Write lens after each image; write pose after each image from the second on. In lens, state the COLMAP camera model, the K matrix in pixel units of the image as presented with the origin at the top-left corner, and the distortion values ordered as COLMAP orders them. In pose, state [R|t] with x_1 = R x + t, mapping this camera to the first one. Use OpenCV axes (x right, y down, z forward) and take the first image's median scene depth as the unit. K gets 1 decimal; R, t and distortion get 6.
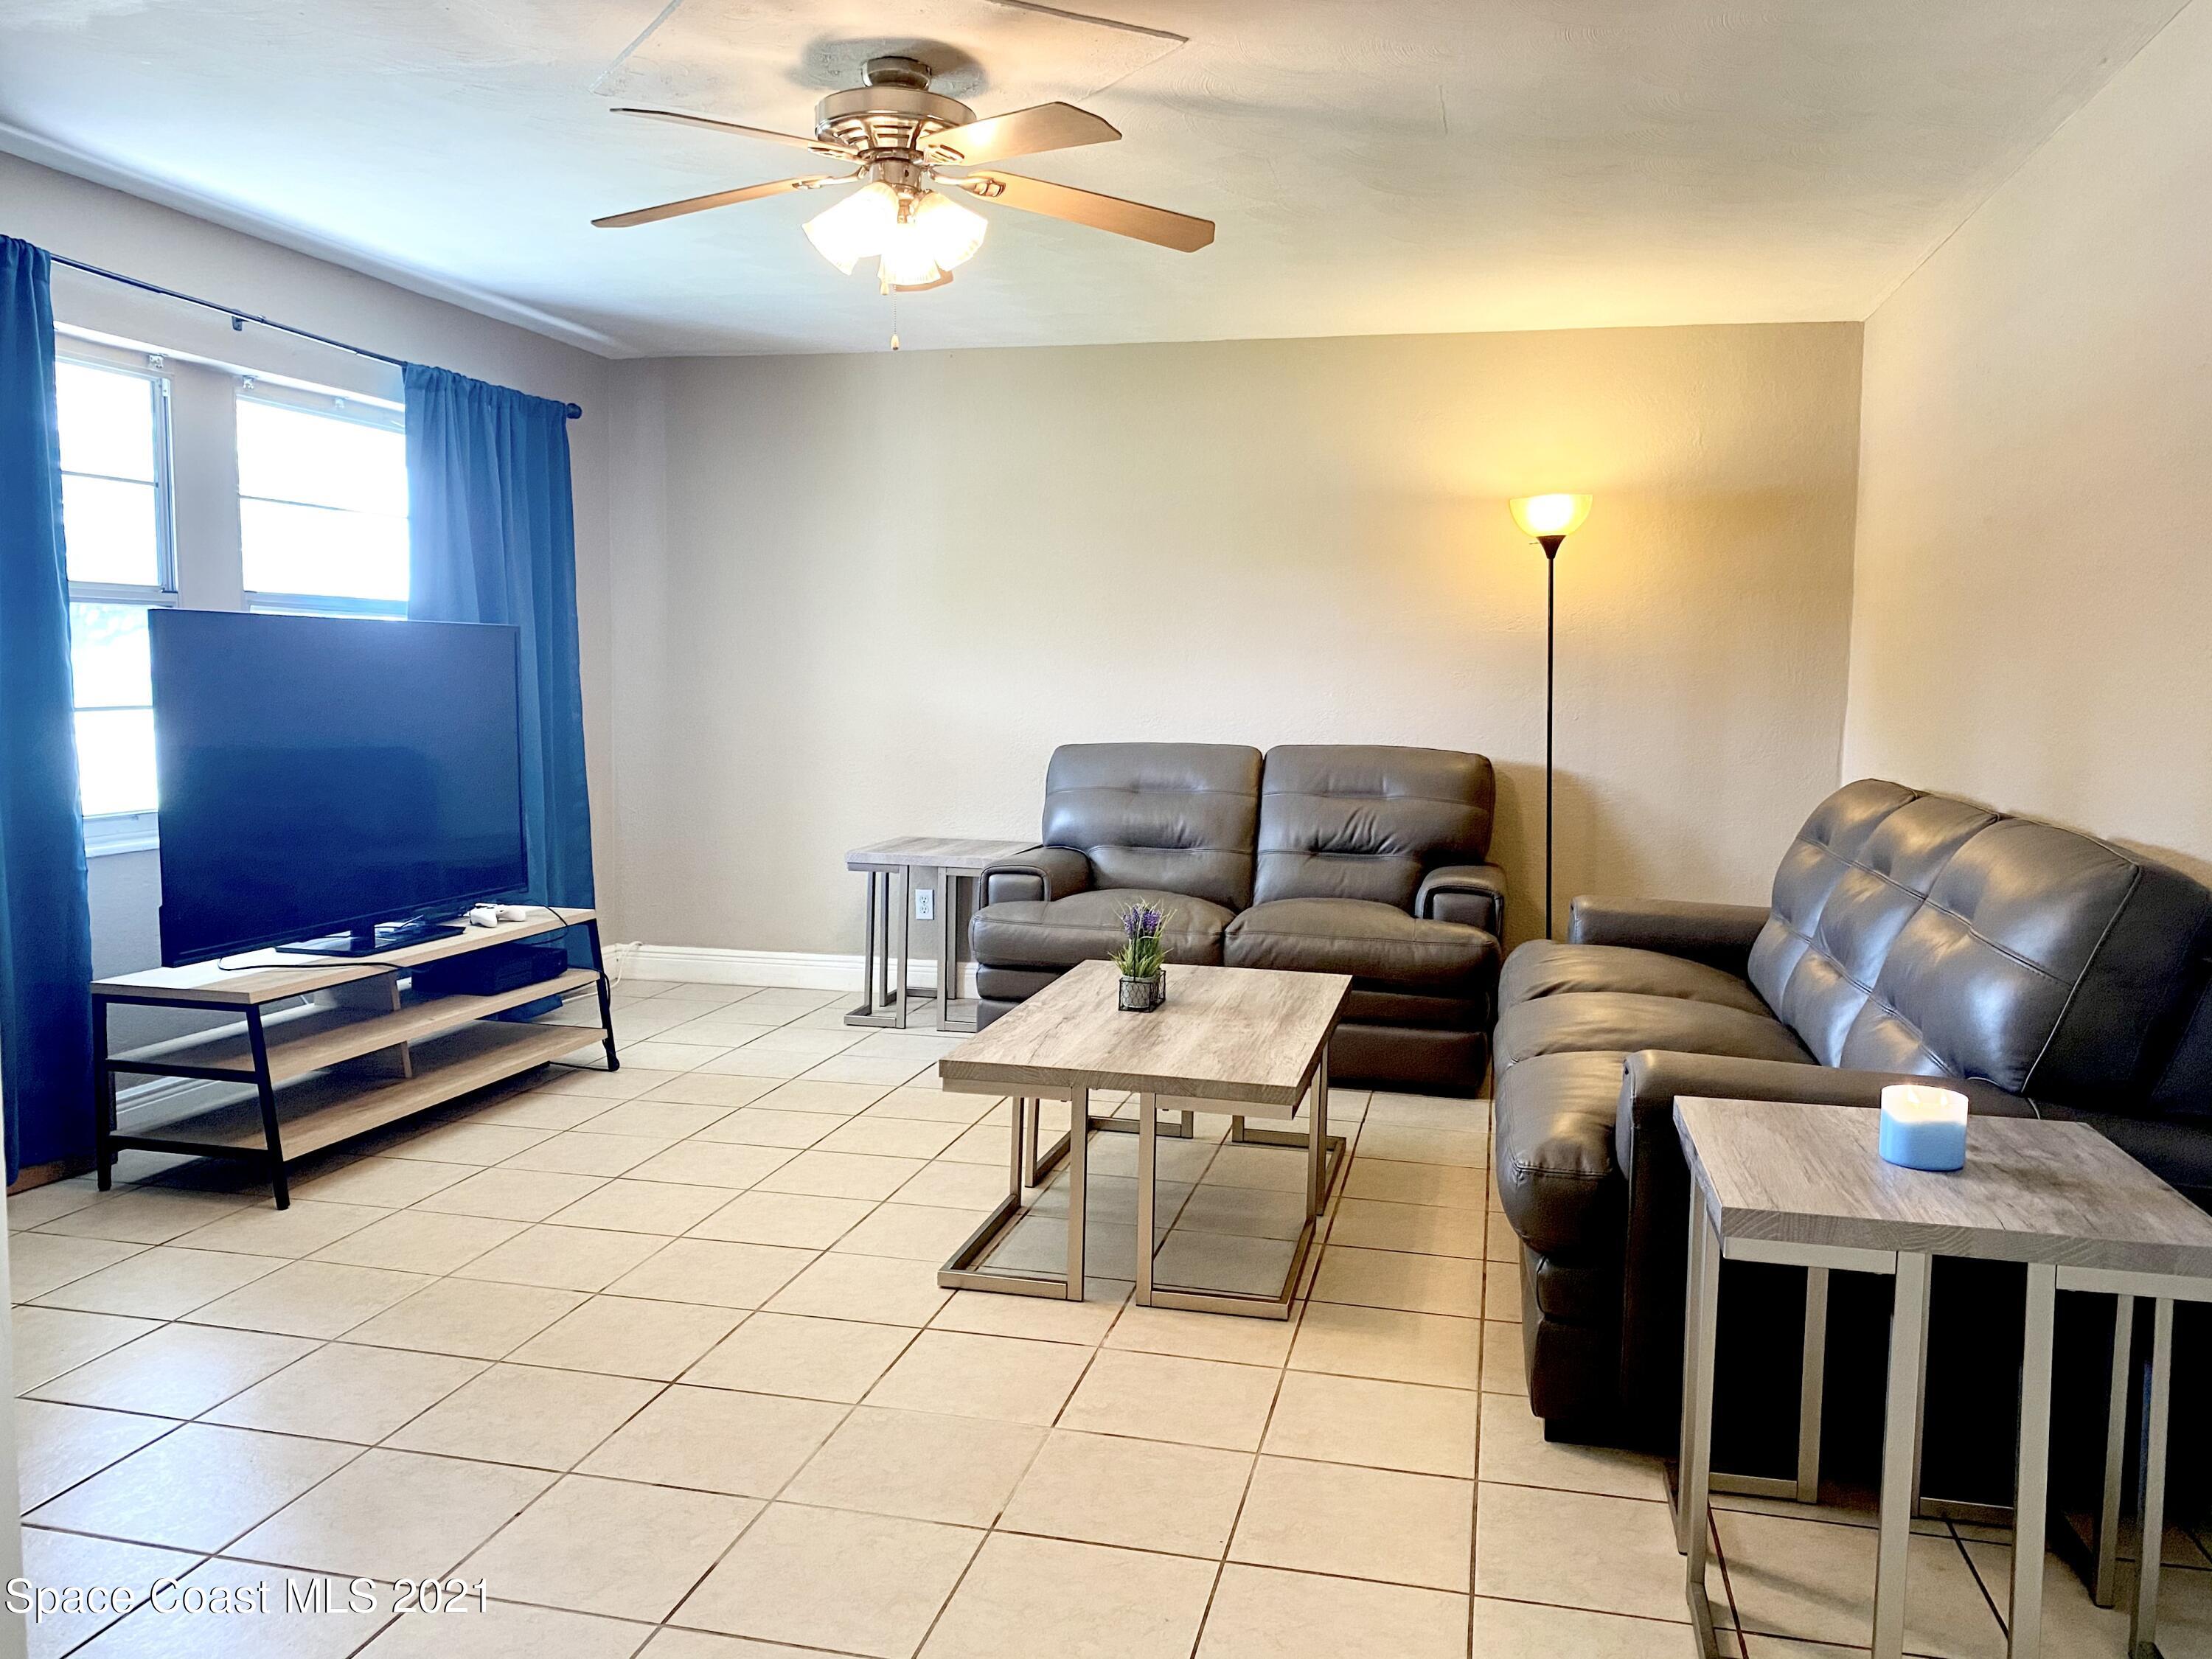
lens RADIAL K [[1689.1, 0, 1090.8], [0, 1689.1, 820.6], [0, 0, 1]] dist [0.025400, -0.019539]
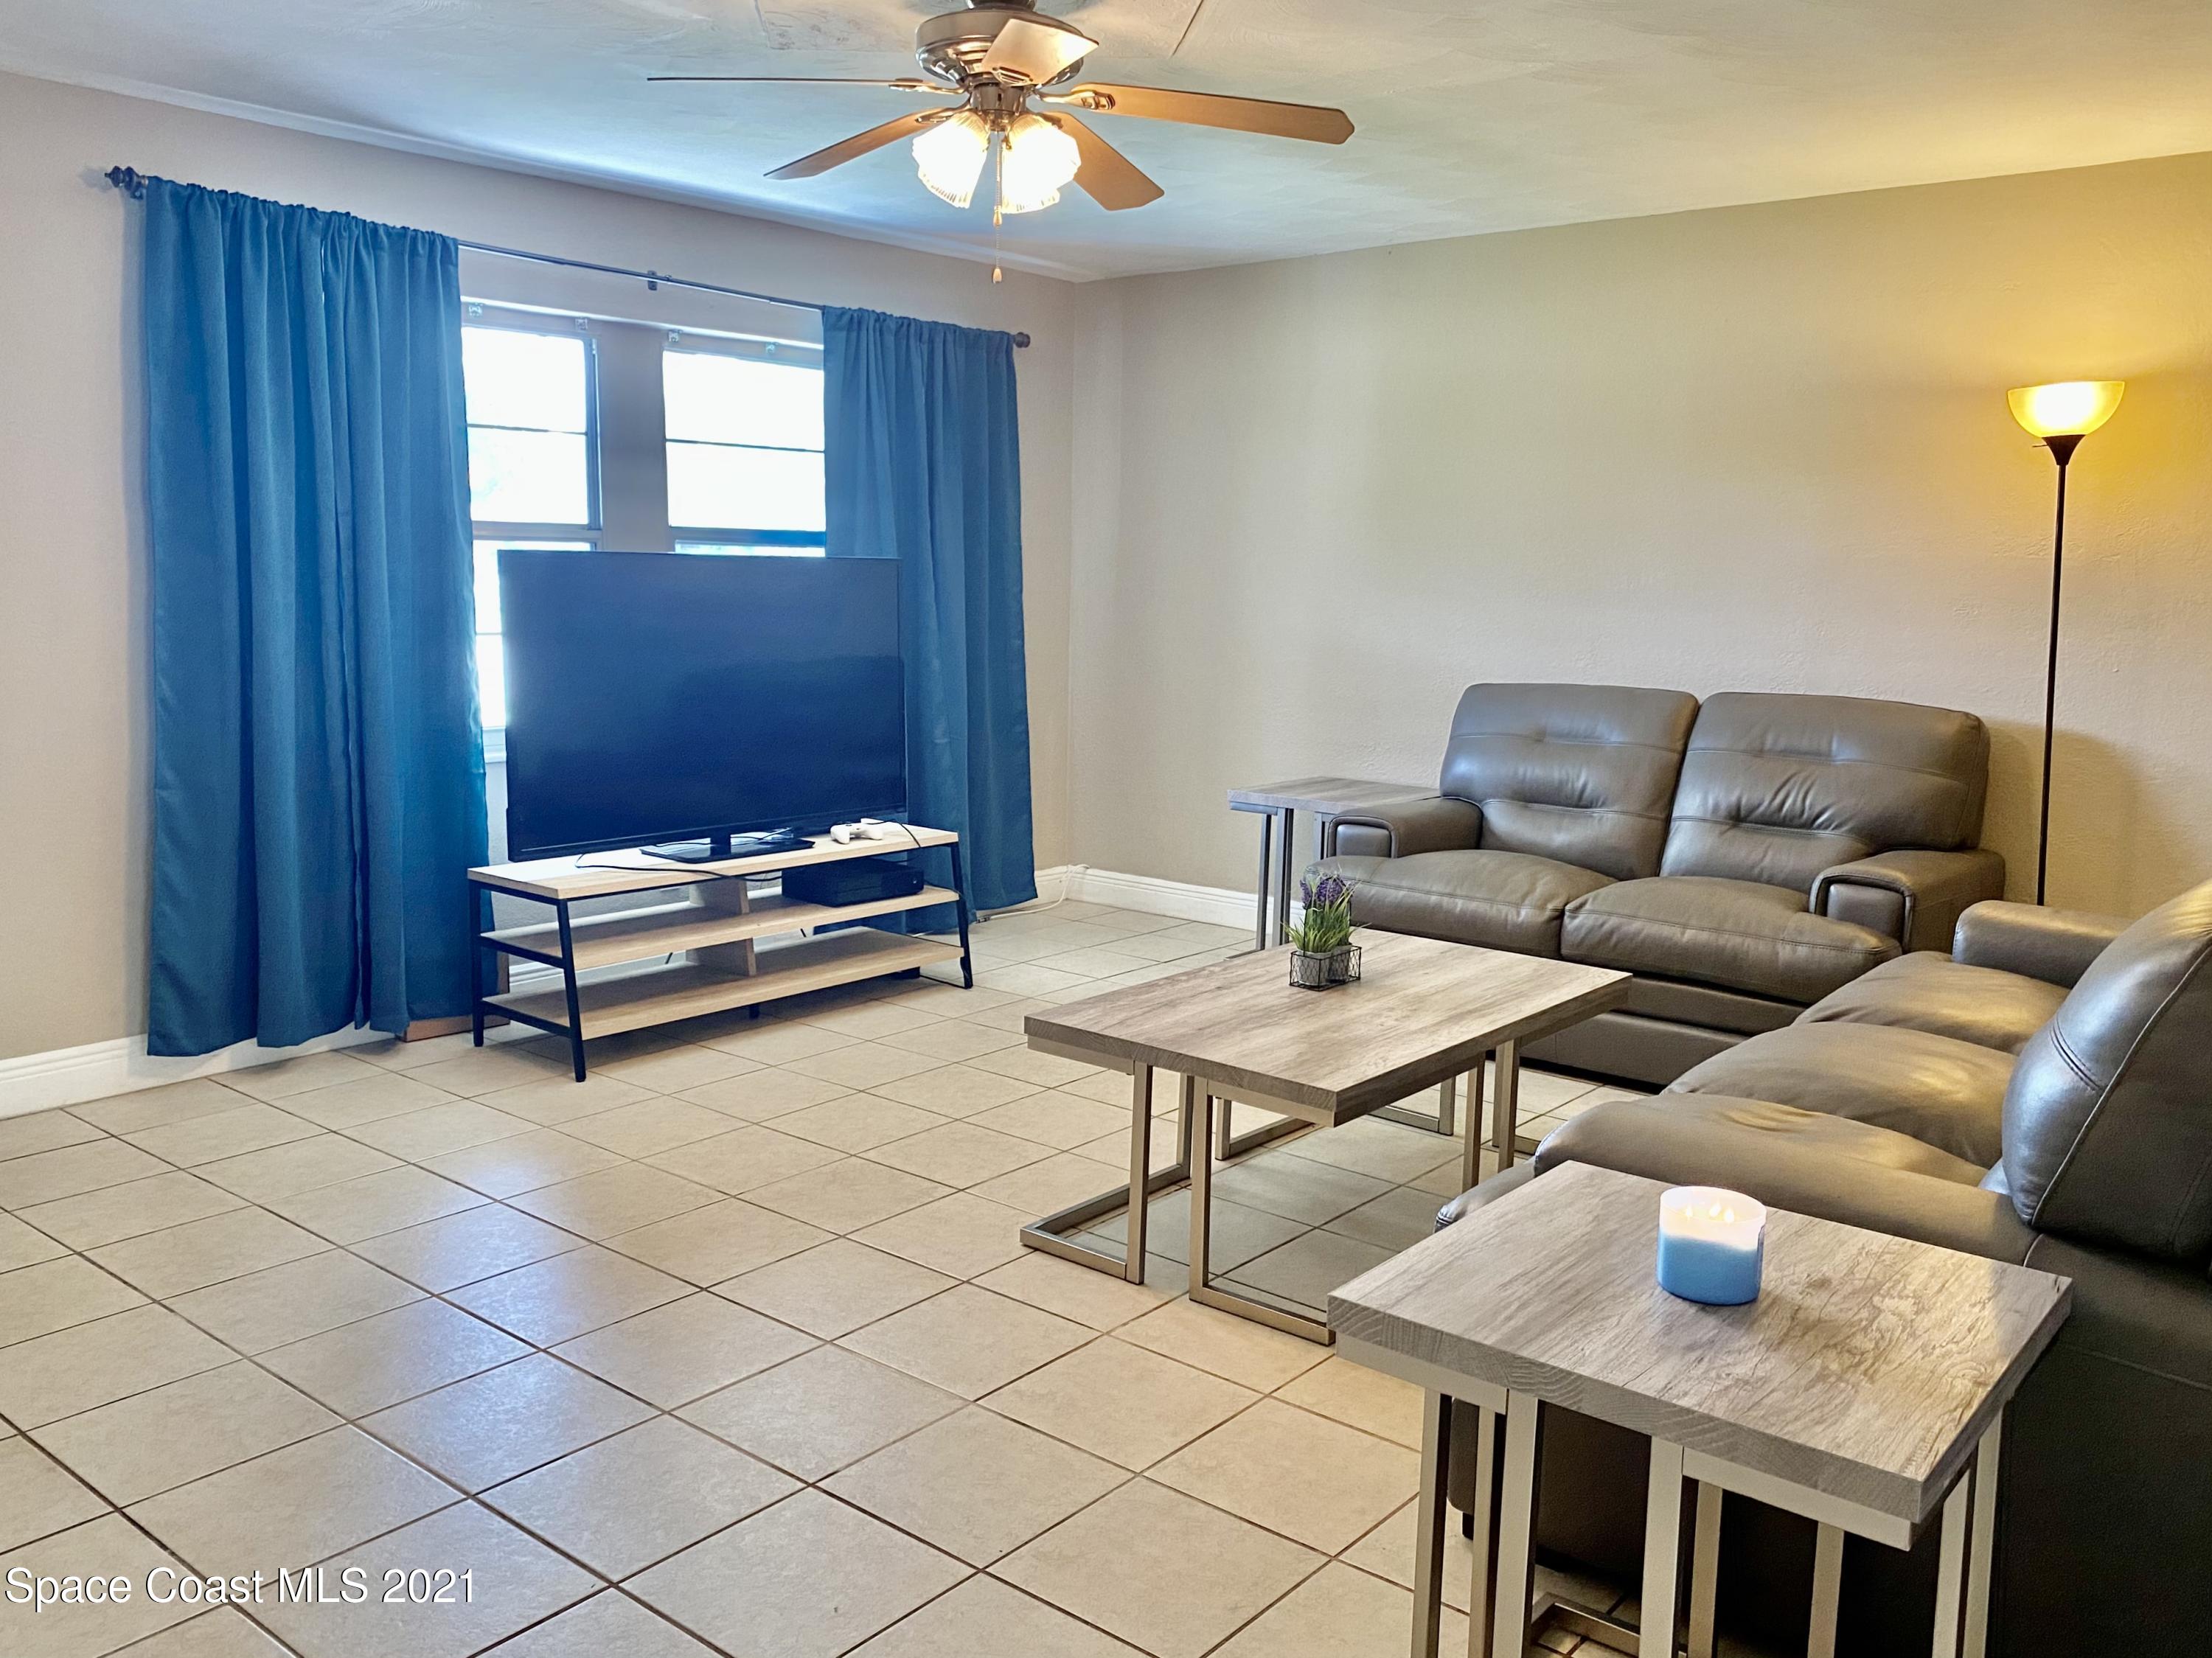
lens RADIAL K [[1776.6, 0, 1104.6], [0, 1776.6, 818.0], [0, 0, 1]] dist [0.044612, -0.037719]
pose [[0.897975, 0.063985, -0.435371, 0.264279], [-0.043840, 0.997458, 0.056171, -0.022018], [0.437858, -0.031354, 0.898497, 0.066404]]
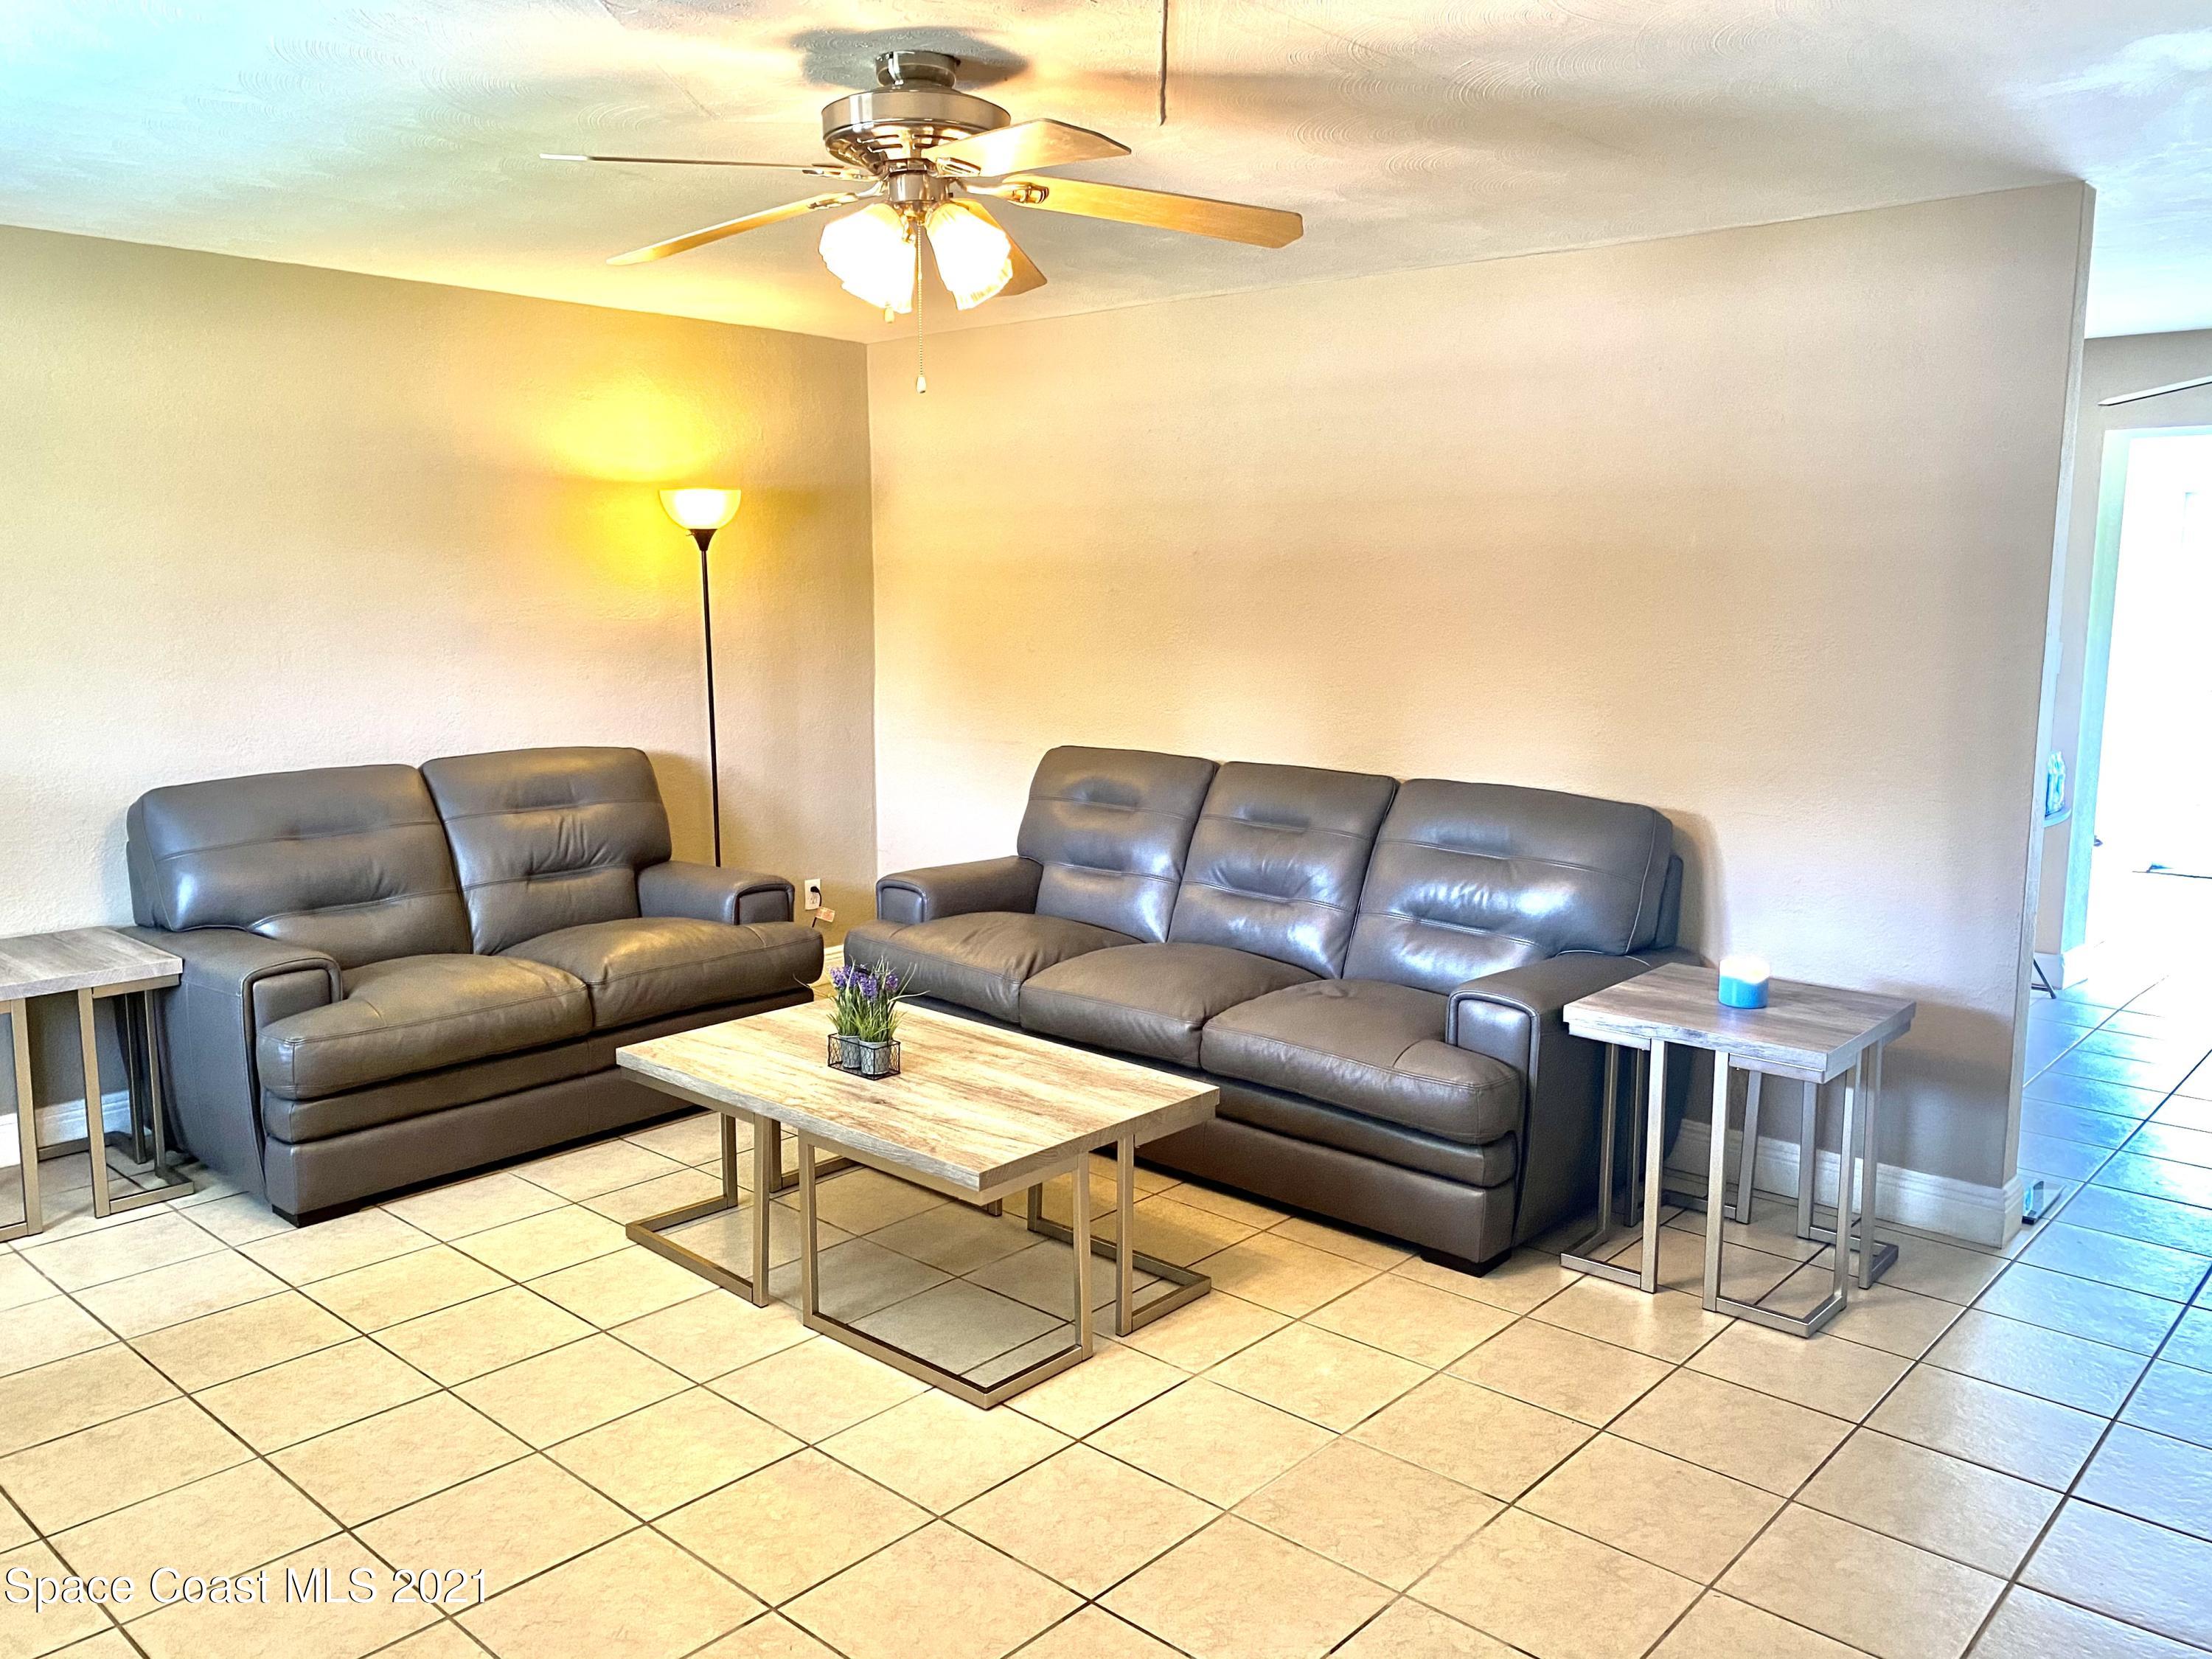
lens RADIAL K [[1689.1, 0, 1093.0], [0, 1689.1, 828.6], [0, 0, 1]] dist [0.025400, -0.019539]
pose [[0.478062, -0.142765, 0.866646, -0.556385], [0.085773, 0.989574, 0.115701, -0.094417], [-0.874128, 0.019022, 0.485323, 0.336465]]
